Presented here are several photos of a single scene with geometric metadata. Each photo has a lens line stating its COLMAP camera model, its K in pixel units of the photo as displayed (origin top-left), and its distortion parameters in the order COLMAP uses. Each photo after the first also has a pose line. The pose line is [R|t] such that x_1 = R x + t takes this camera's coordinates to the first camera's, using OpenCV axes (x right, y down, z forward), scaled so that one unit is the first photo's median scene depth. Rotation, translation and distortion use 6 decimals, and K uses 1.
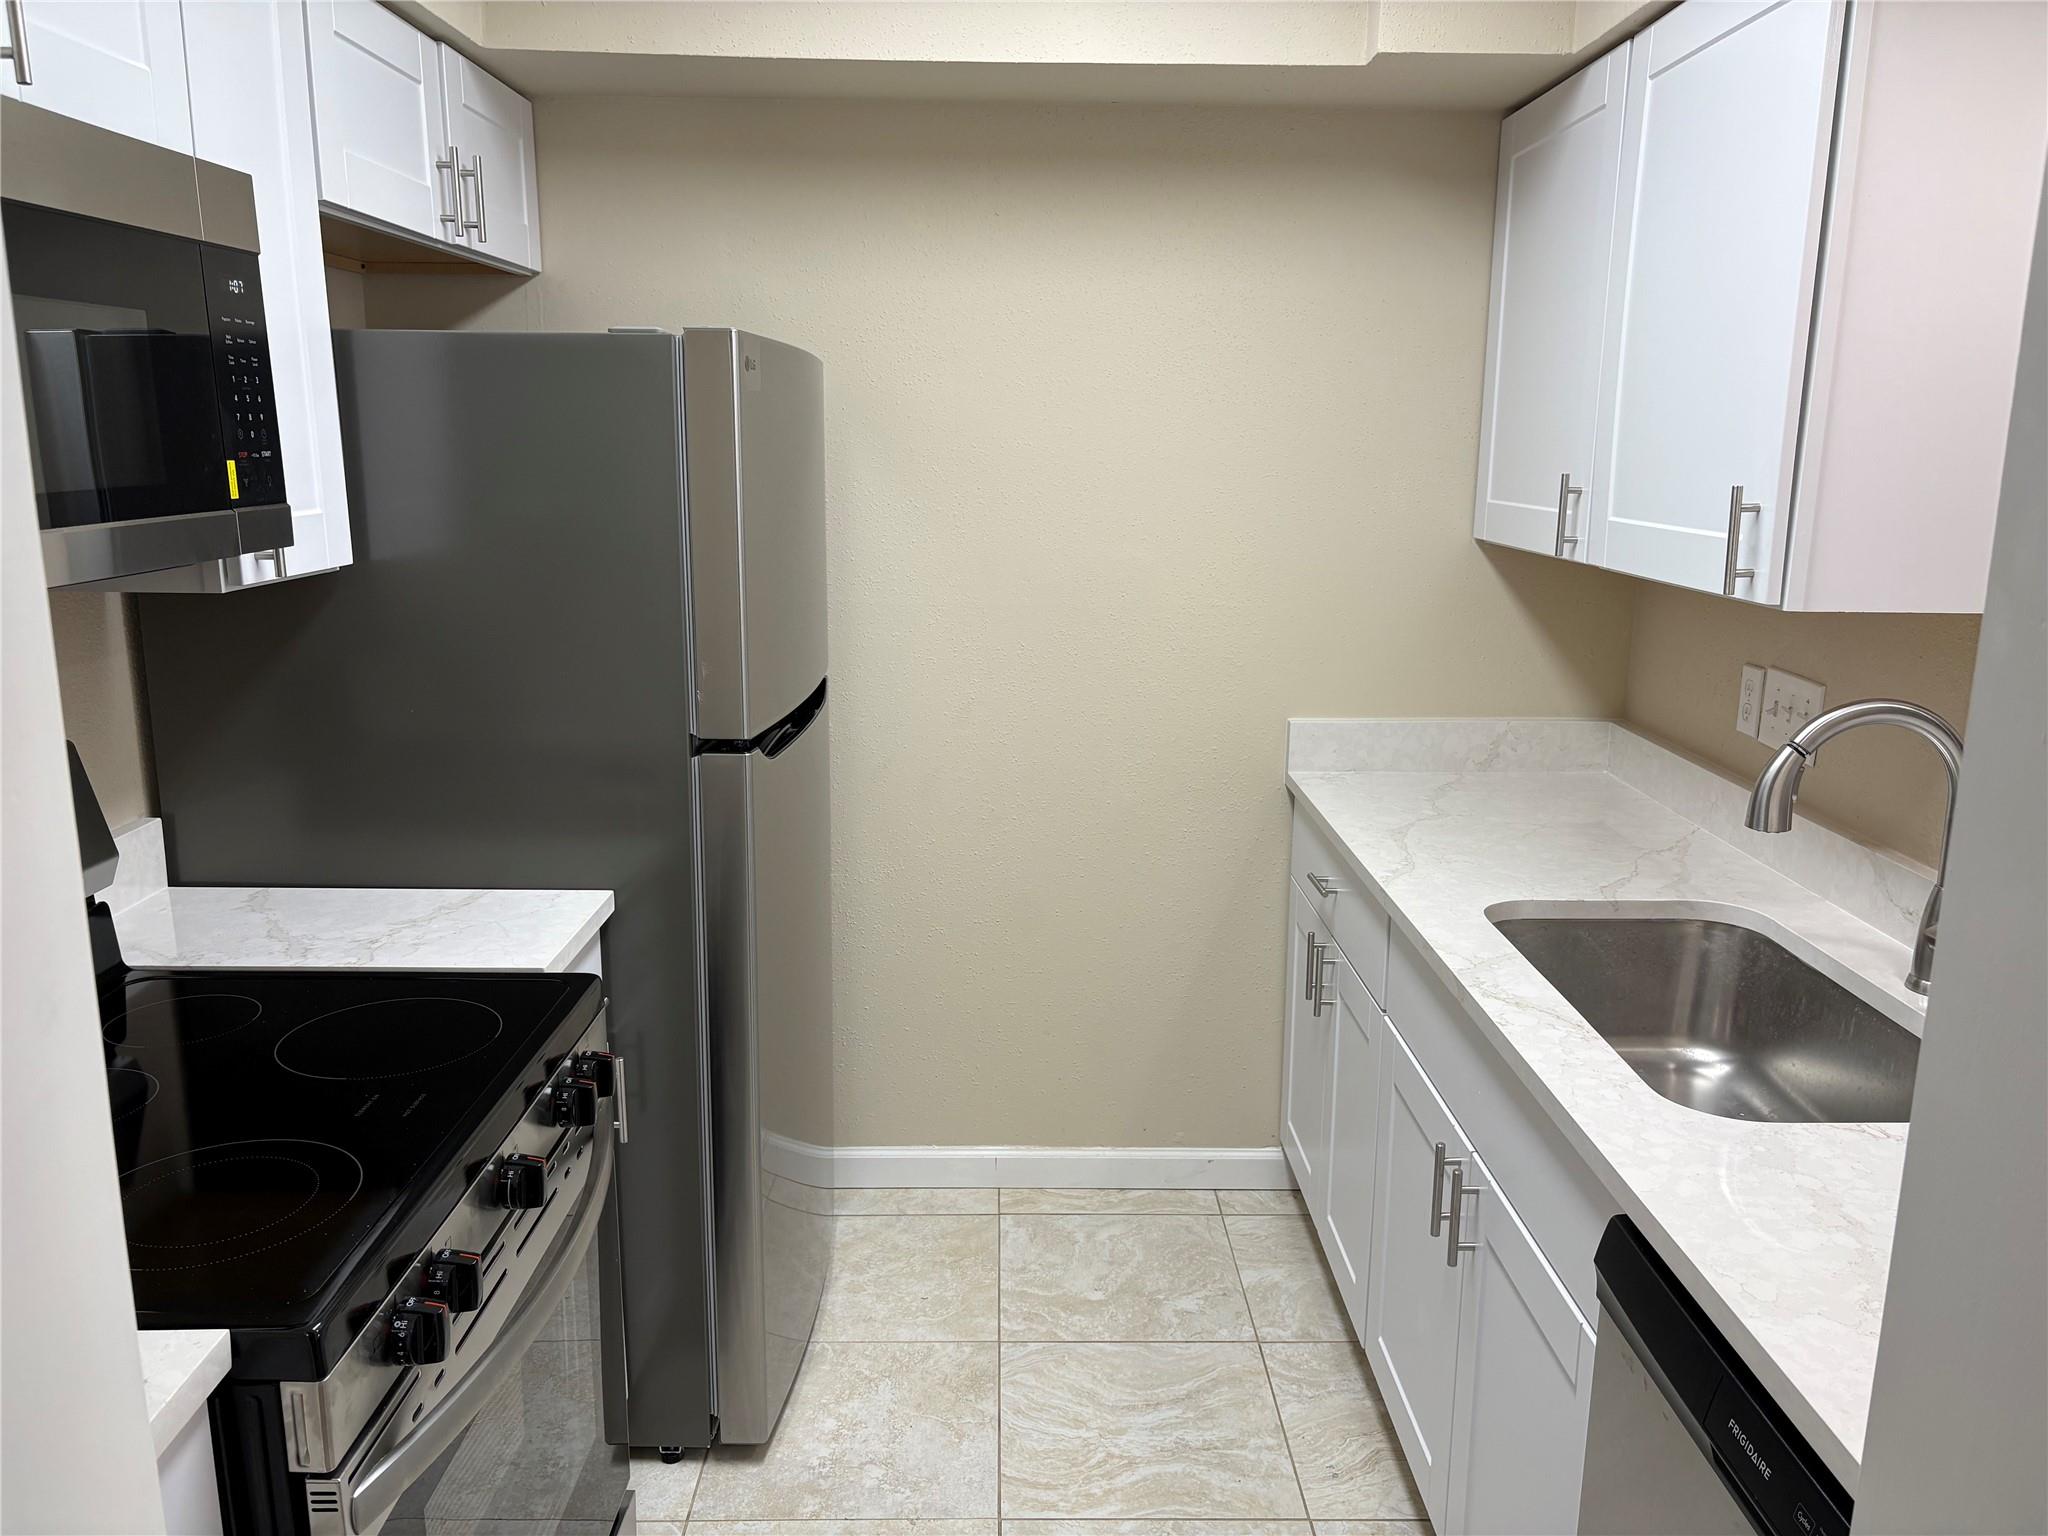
lens RADIAL K [[1557.7, 0, 1024.0], [0, 1557.7, 768.0], [0, 0, 1]] dist [0.004063, 0.008767]
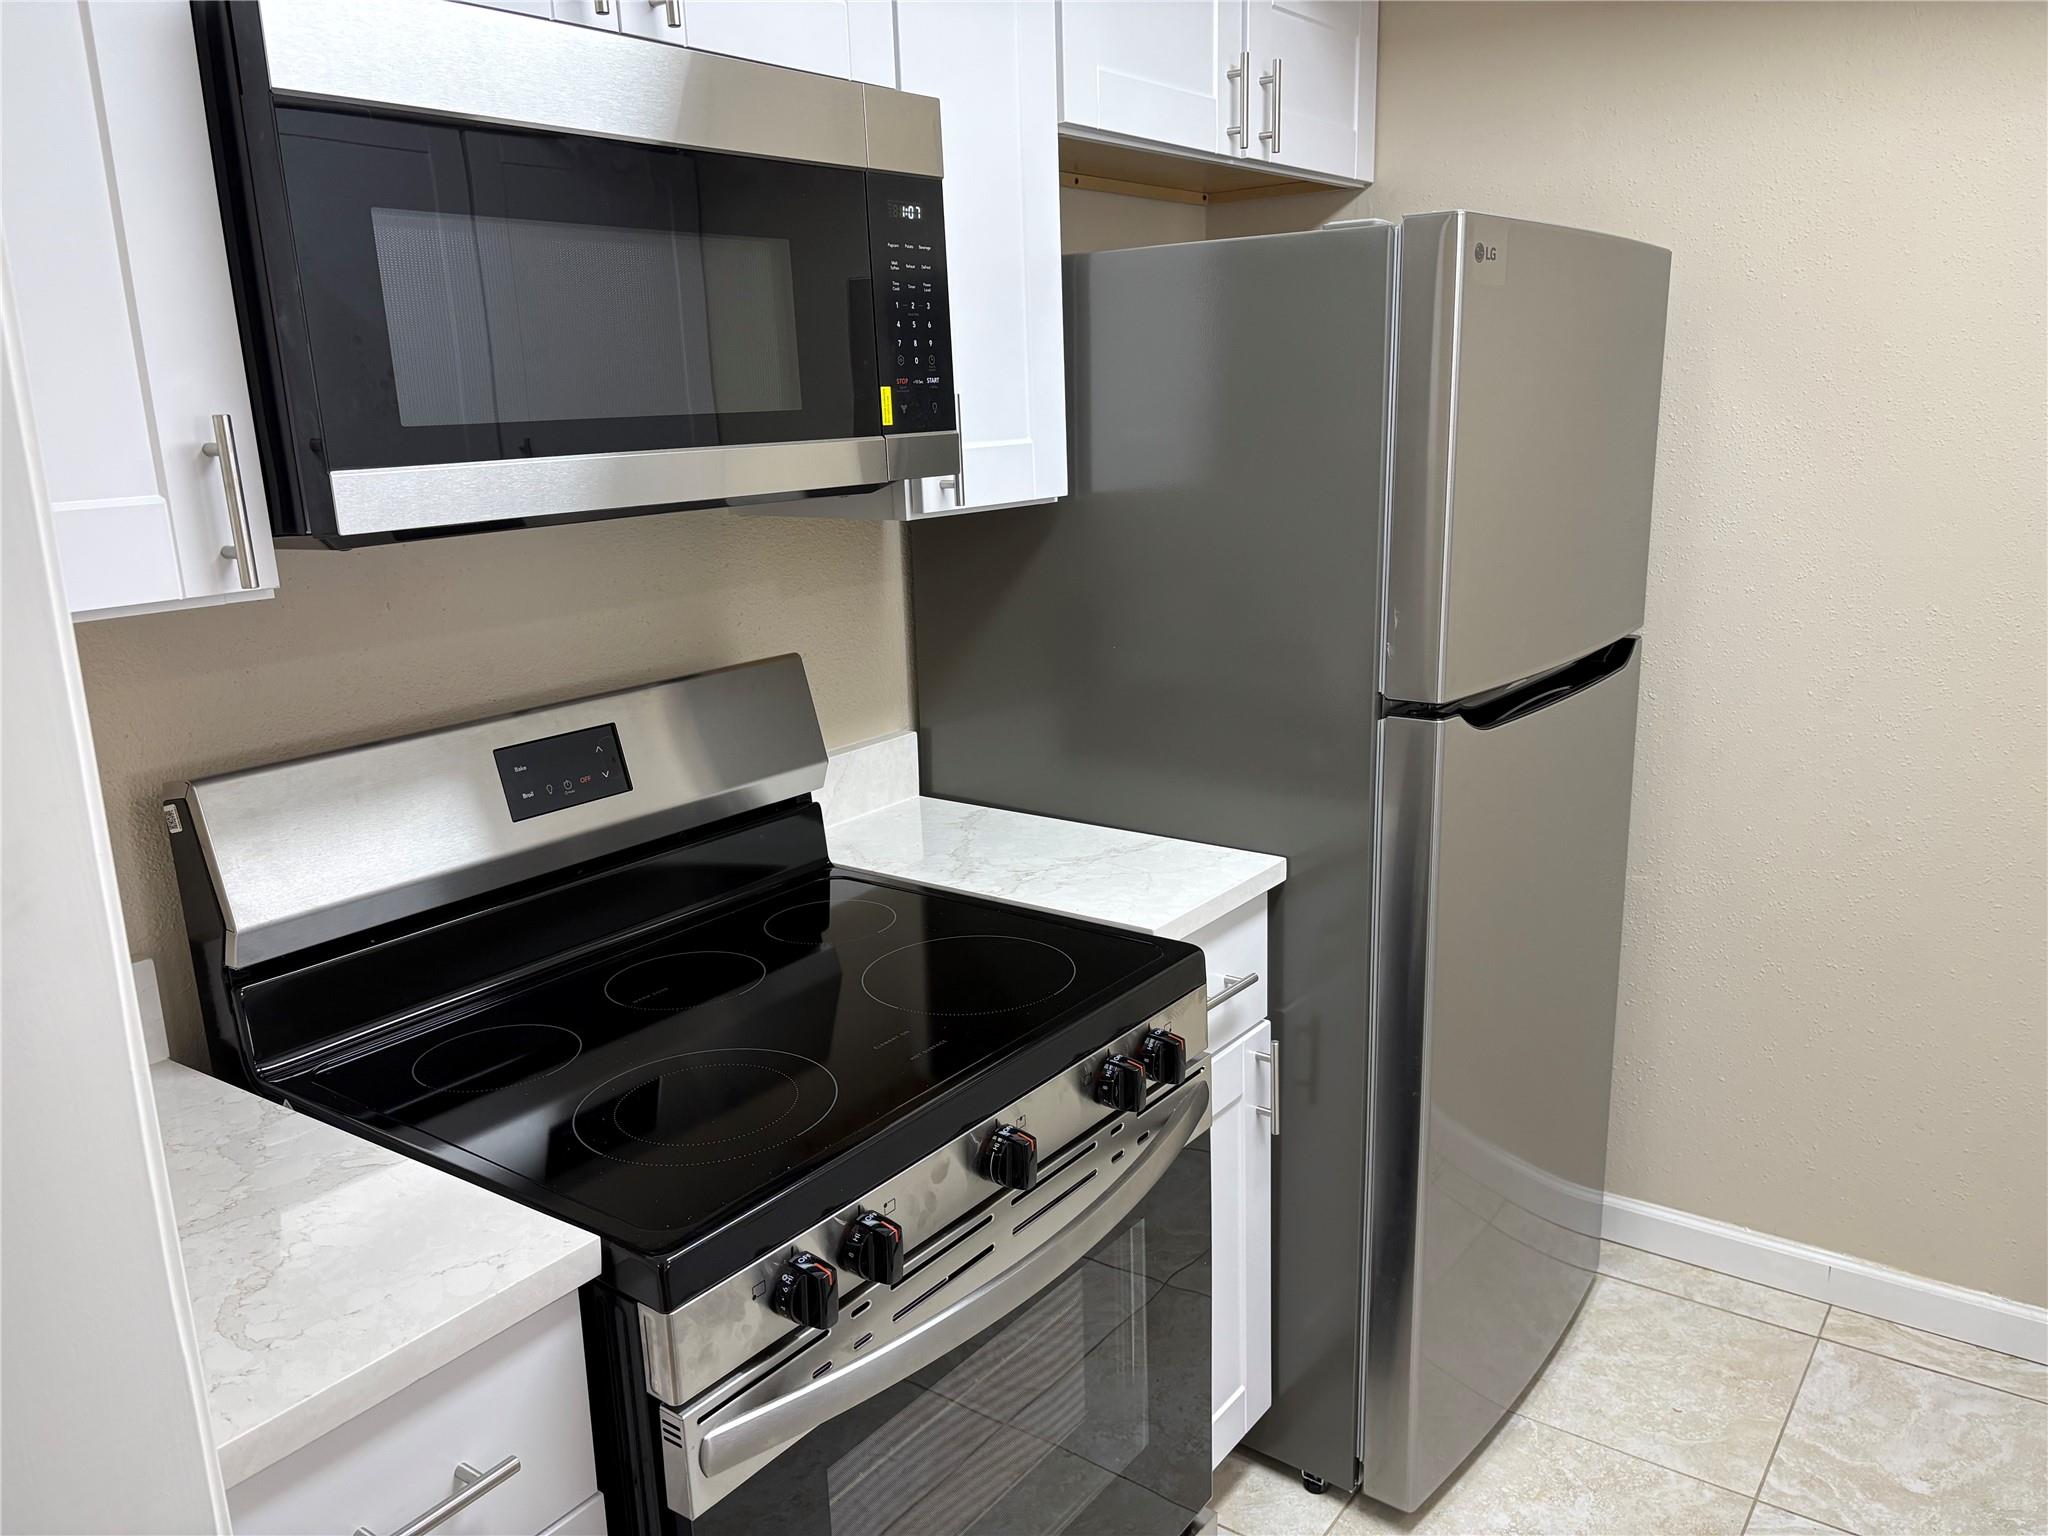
lens RADIAL K [[1536.3, 0, 1024.0], [0, 1536.3, 768.0], [0, 0, 1]] dist [0.072507, -0.089572]
pose [[0.798237, 0.108294, -0.592529, 0.124280], [-0.090340, 0.994103, 0.059984, -0.012062], [0.595530, 0.005647, 0.803313, 0.162514]]
